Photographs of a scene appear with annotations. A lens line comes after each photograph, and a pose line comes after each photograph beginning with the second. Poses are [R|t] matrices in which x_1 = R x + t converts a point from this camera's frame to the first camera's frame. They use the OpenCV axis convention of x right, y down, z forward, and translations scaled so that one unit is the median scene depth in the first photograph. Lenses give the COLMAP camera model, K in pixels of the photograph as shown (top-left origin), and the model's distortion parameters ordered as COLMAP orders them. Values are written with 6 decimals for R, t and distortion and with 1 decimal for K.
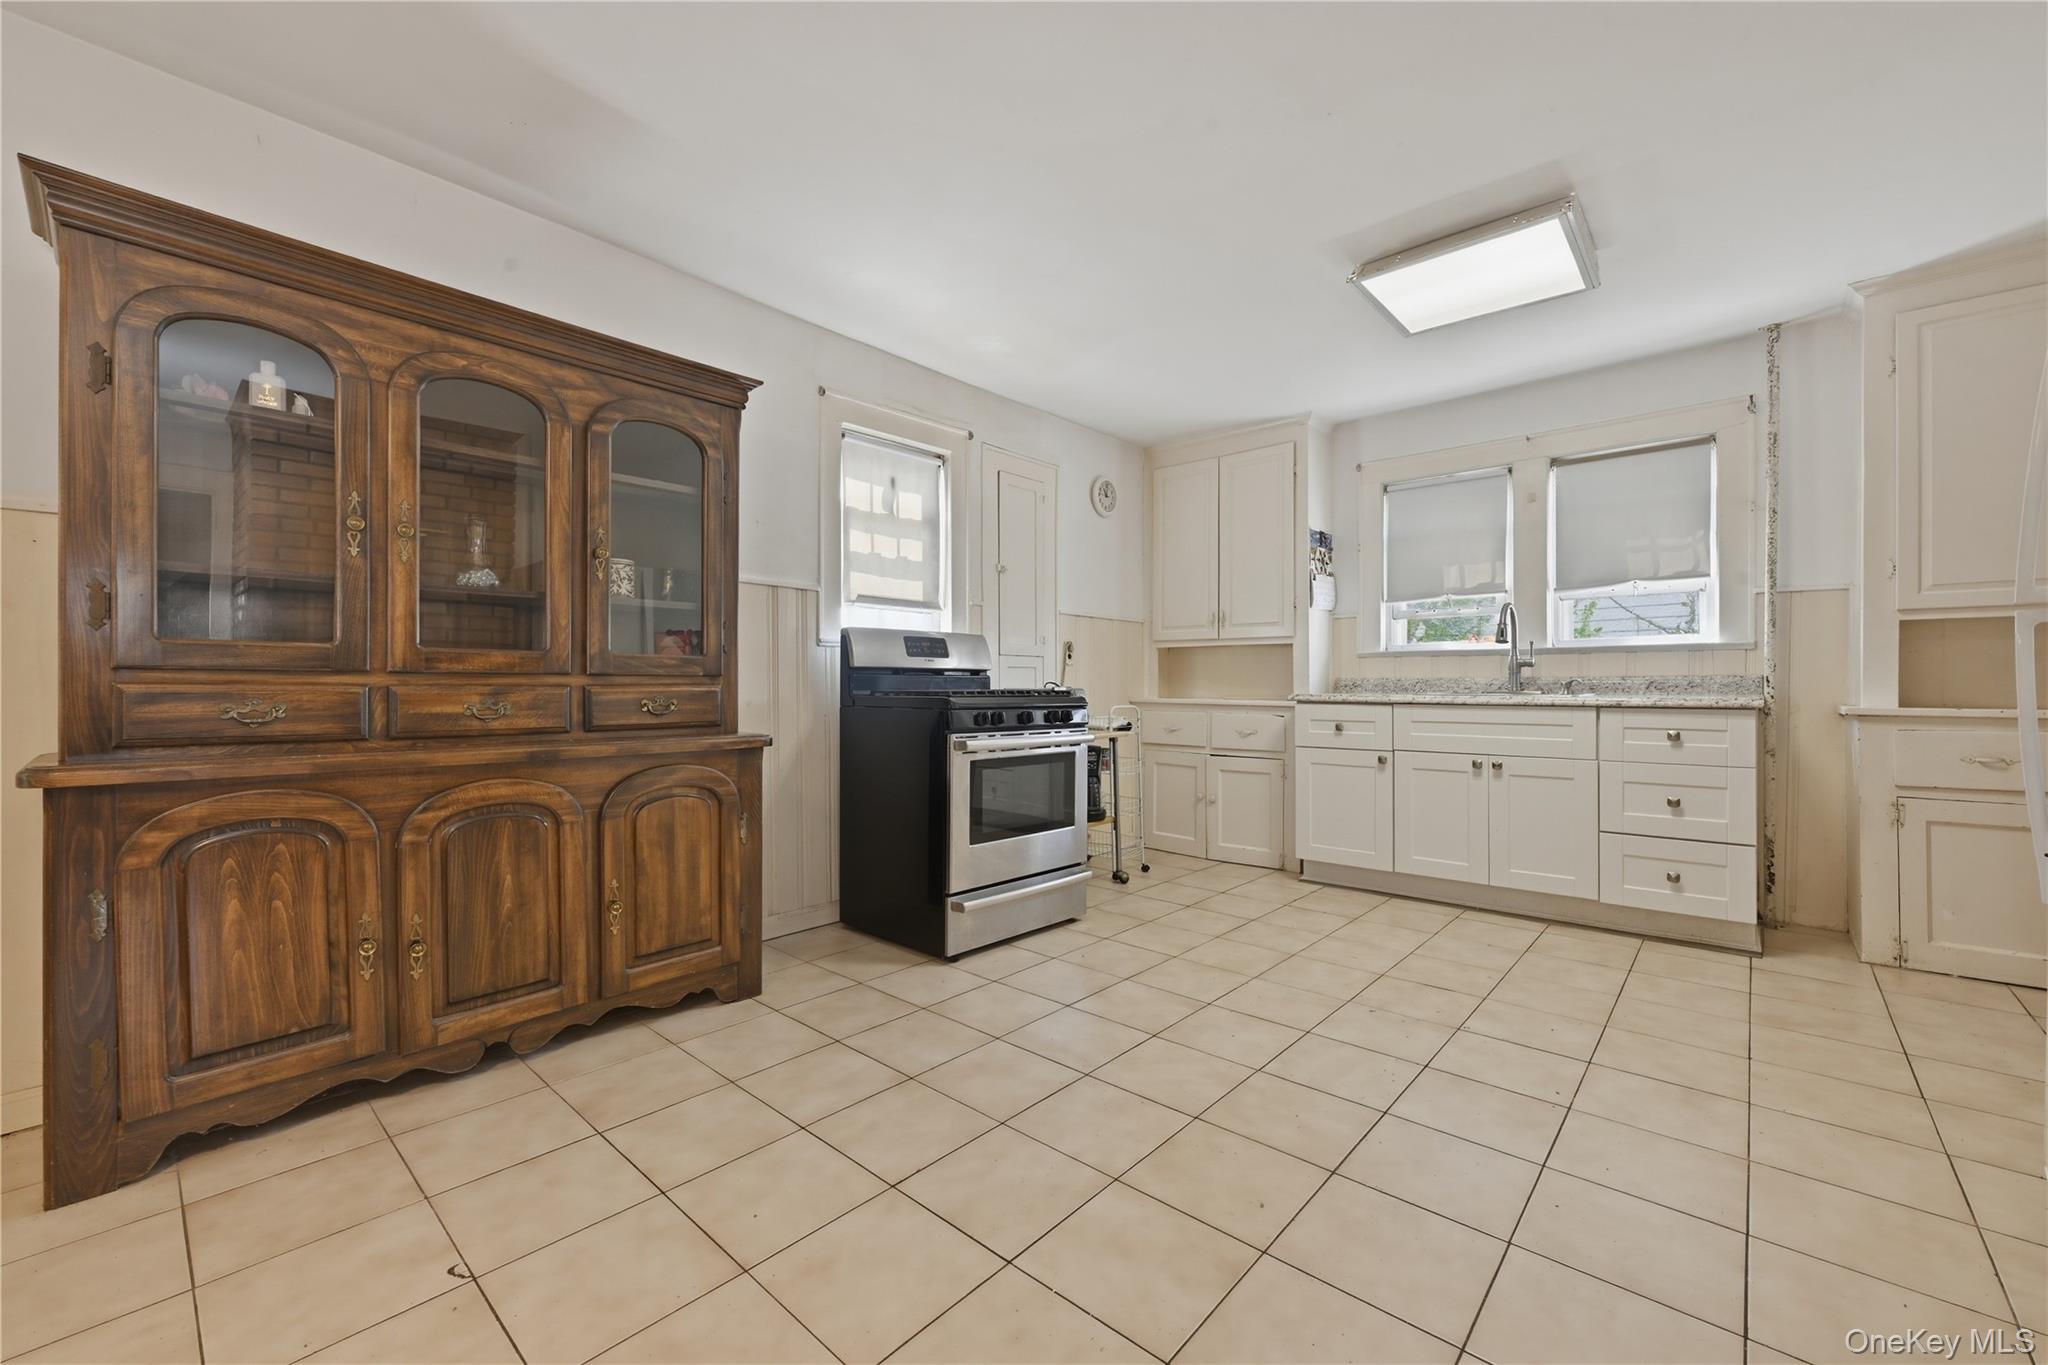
lens RADIAL K [[822.1, 0, 1025.0], [0, 822.1, 685.0], [0, 0, 1]] dist [0.000763, 0.000197]
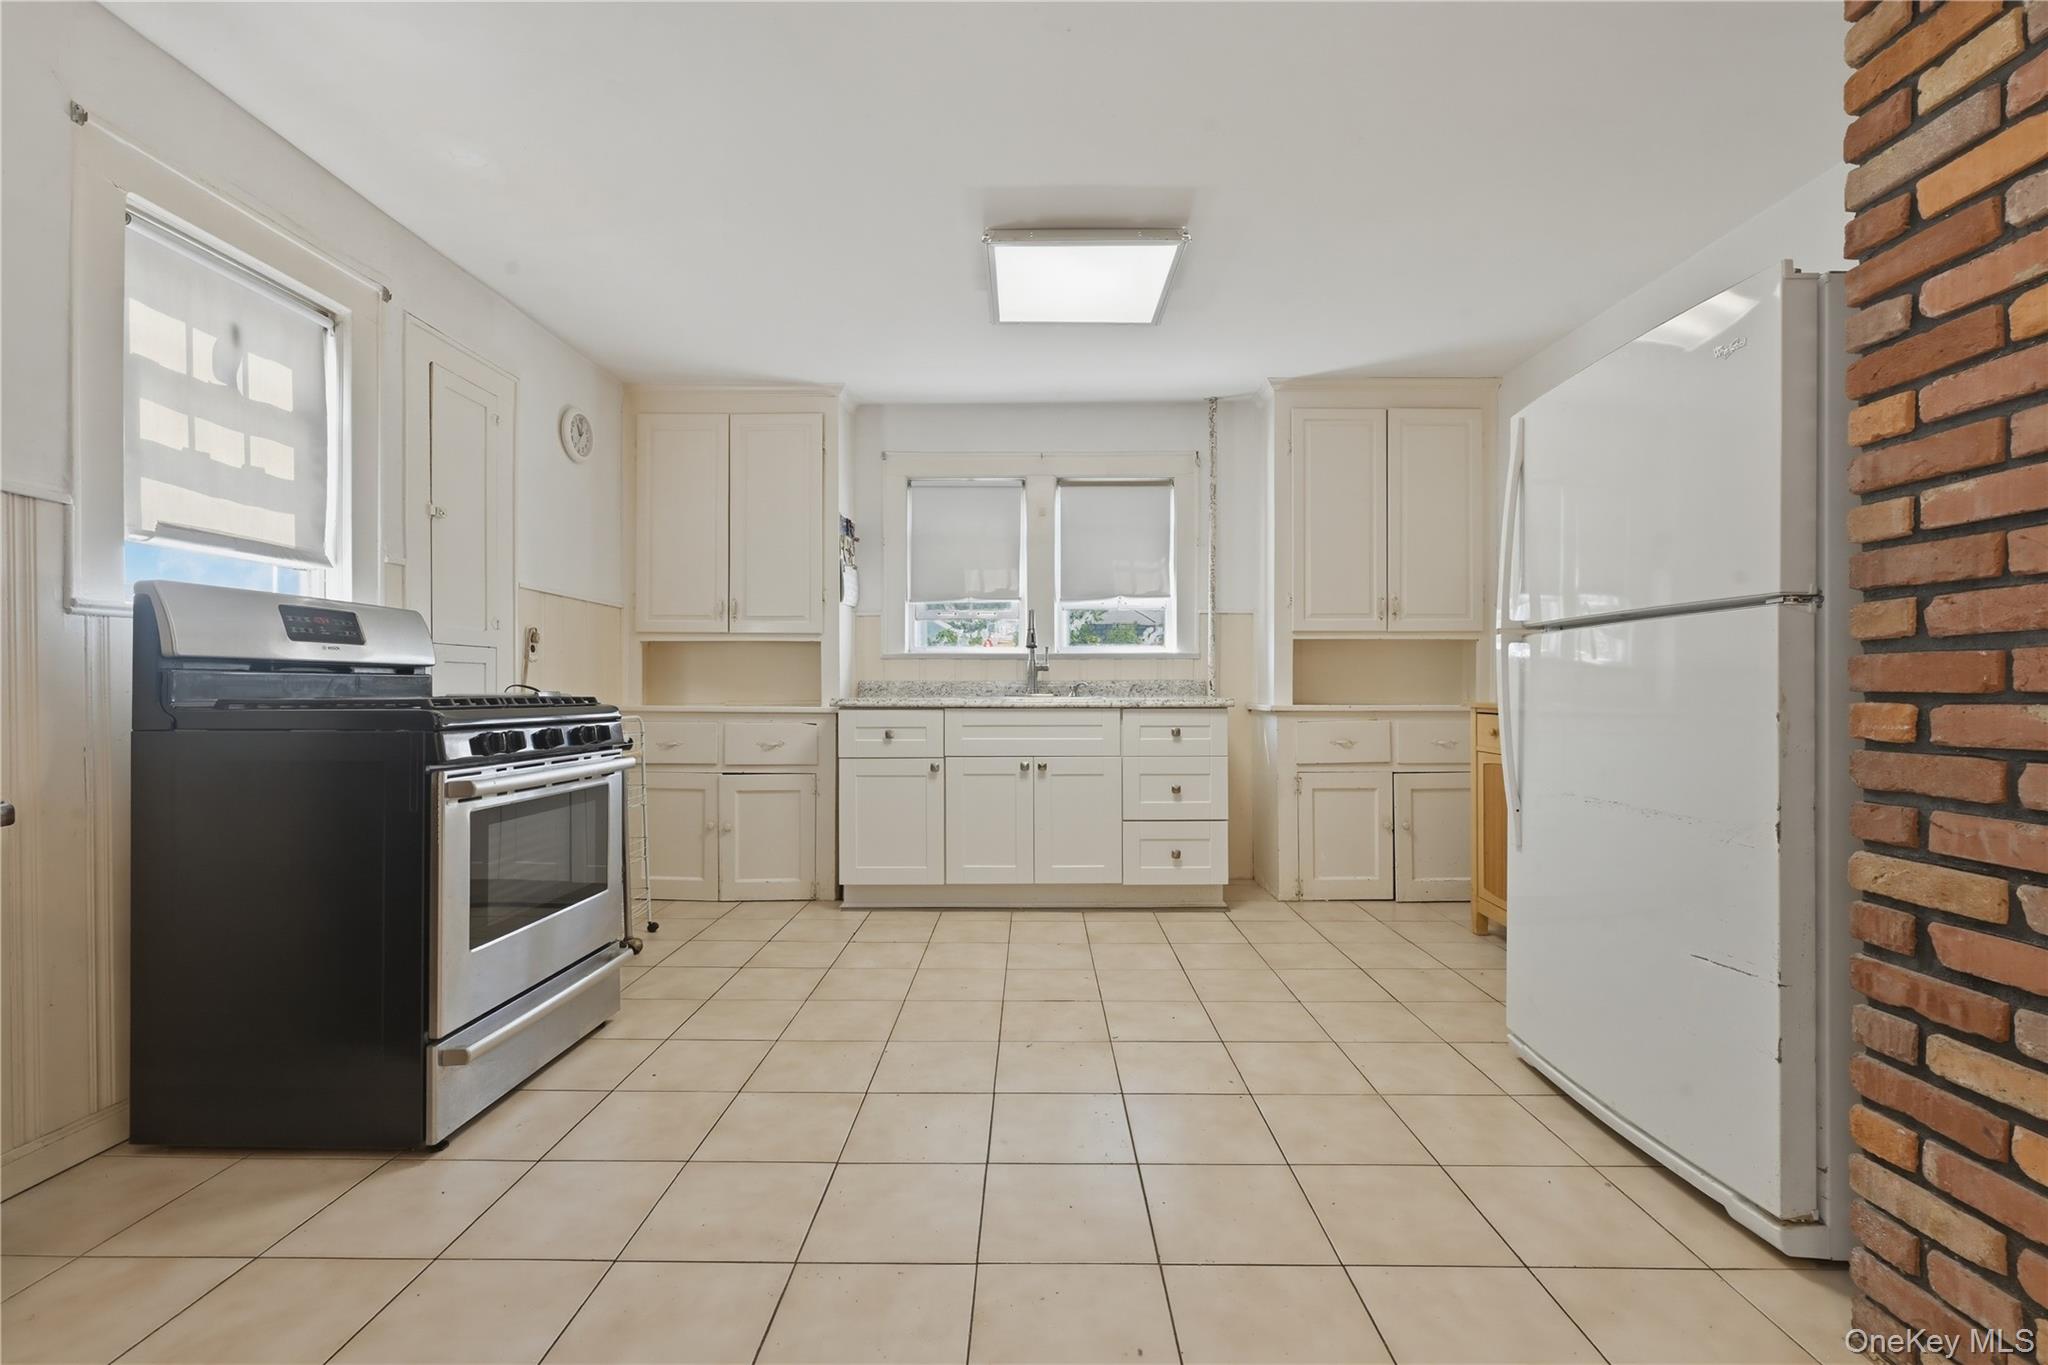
lens RADIAL K [[859.8, 0, 1026.4], [0, 859.8, 684.1], [0, 0, 1]] dist [0.001549, -0.000747]
pose [[0.750809, 0.001804, 0.660517, -0.155954], [0.001309, 0.999990, -0.004220, -0.000502], [-0.660518, 0.004033, 0.750799, 0.209903]]
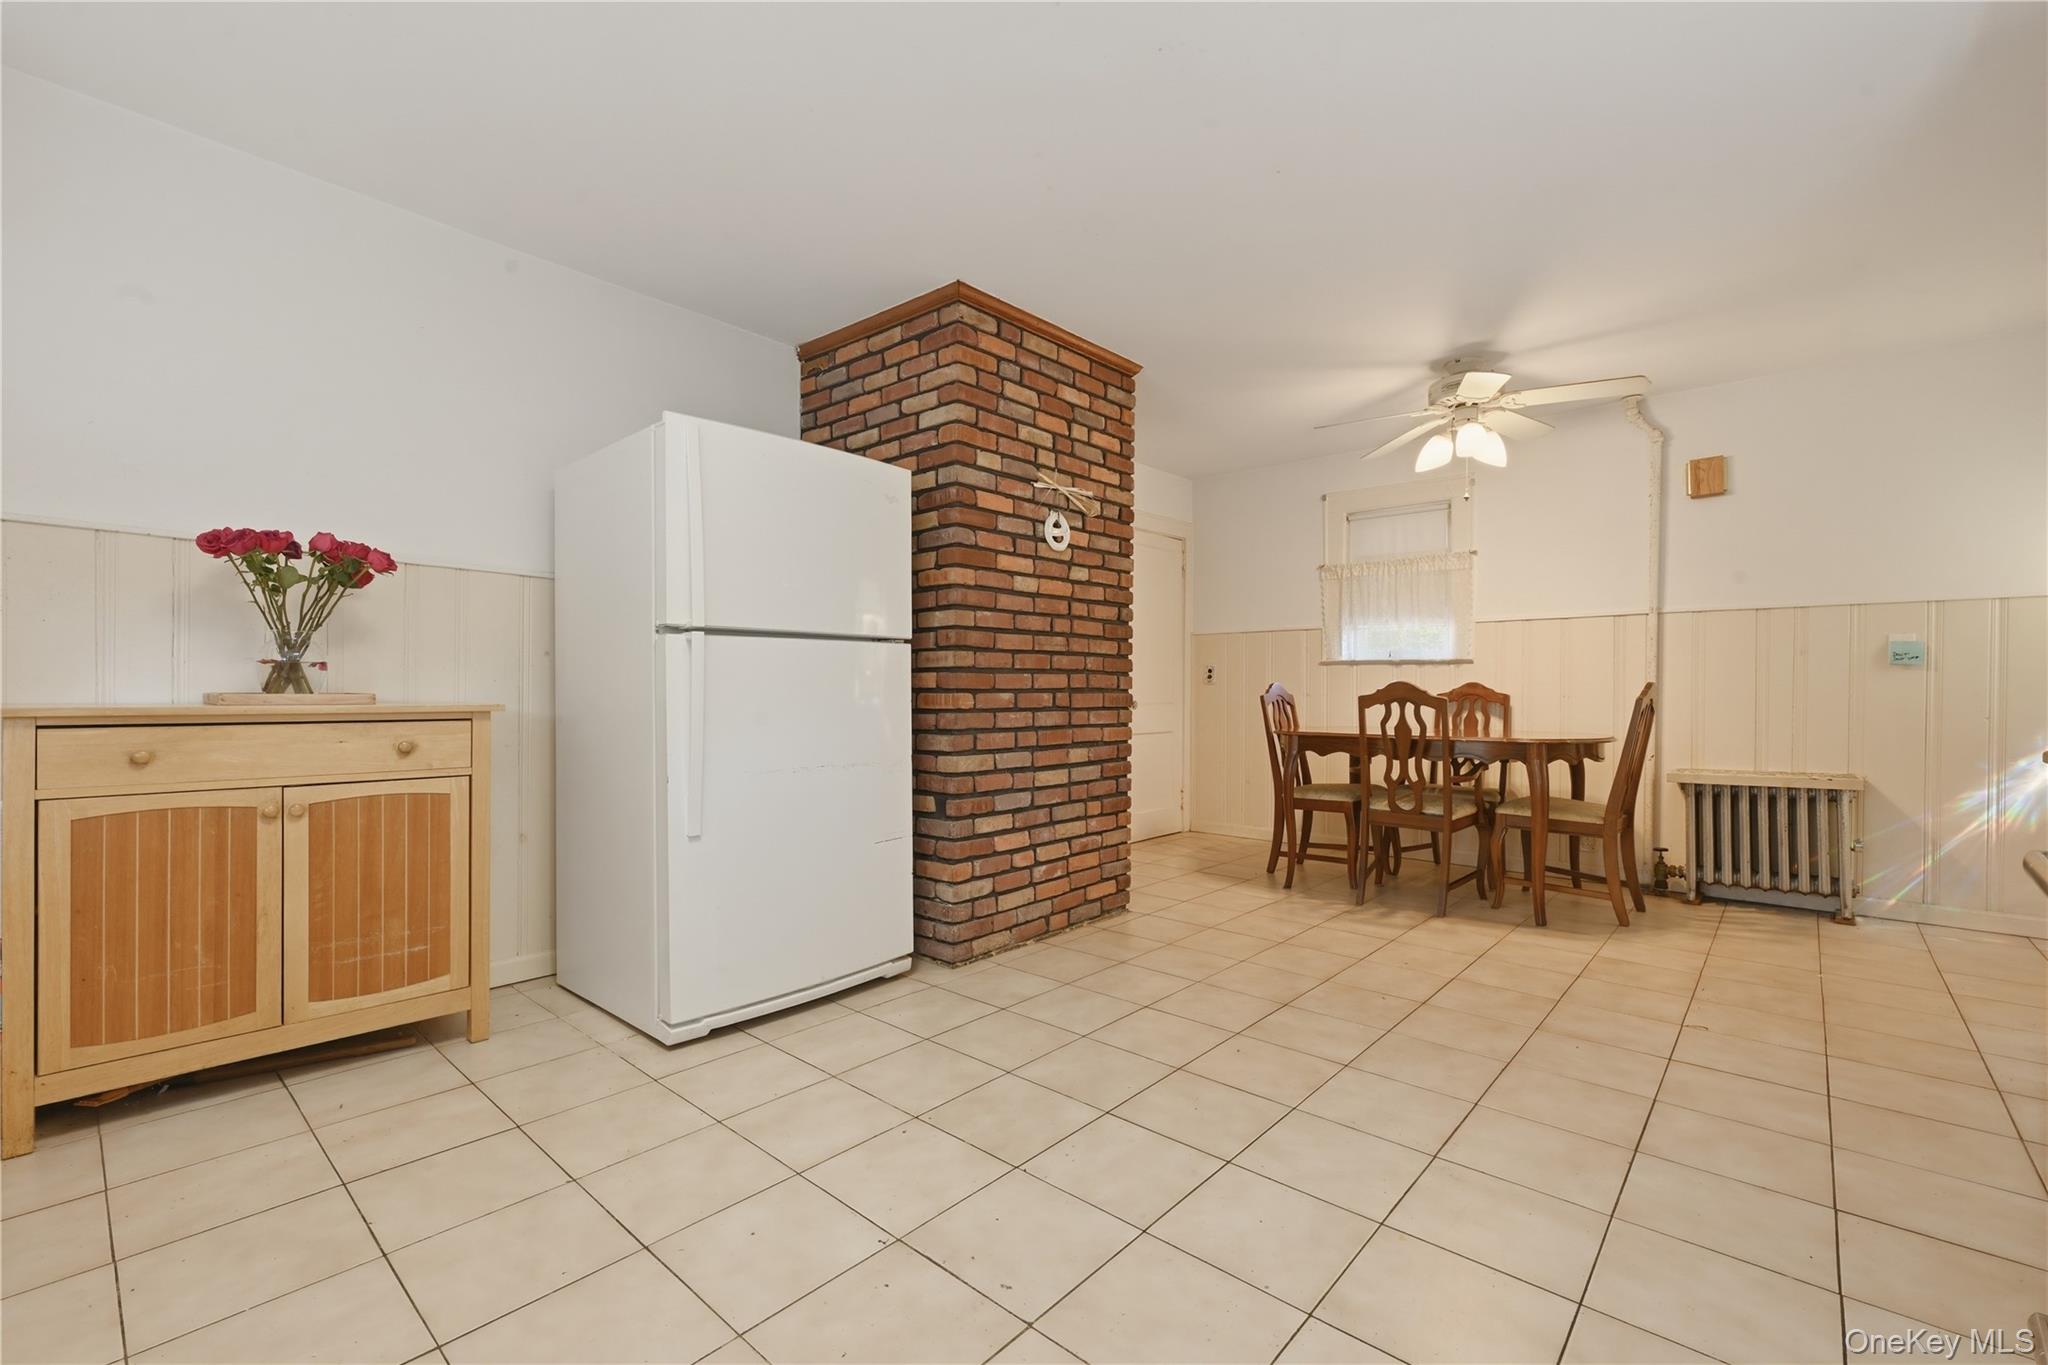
lens RADIAL K [[859.8, 0, 1025.7], [0, 859.8, 692.4], [0, 0, 1]] dist [0.001549, -0.000747]
pose [[-0.999958, -0.005213, 0.007509, 0.300305], [-0.005186, 0.999980, 0.003556, 0.002058], [-0.007527, 0.003517, -0.999965, 1.156933]]
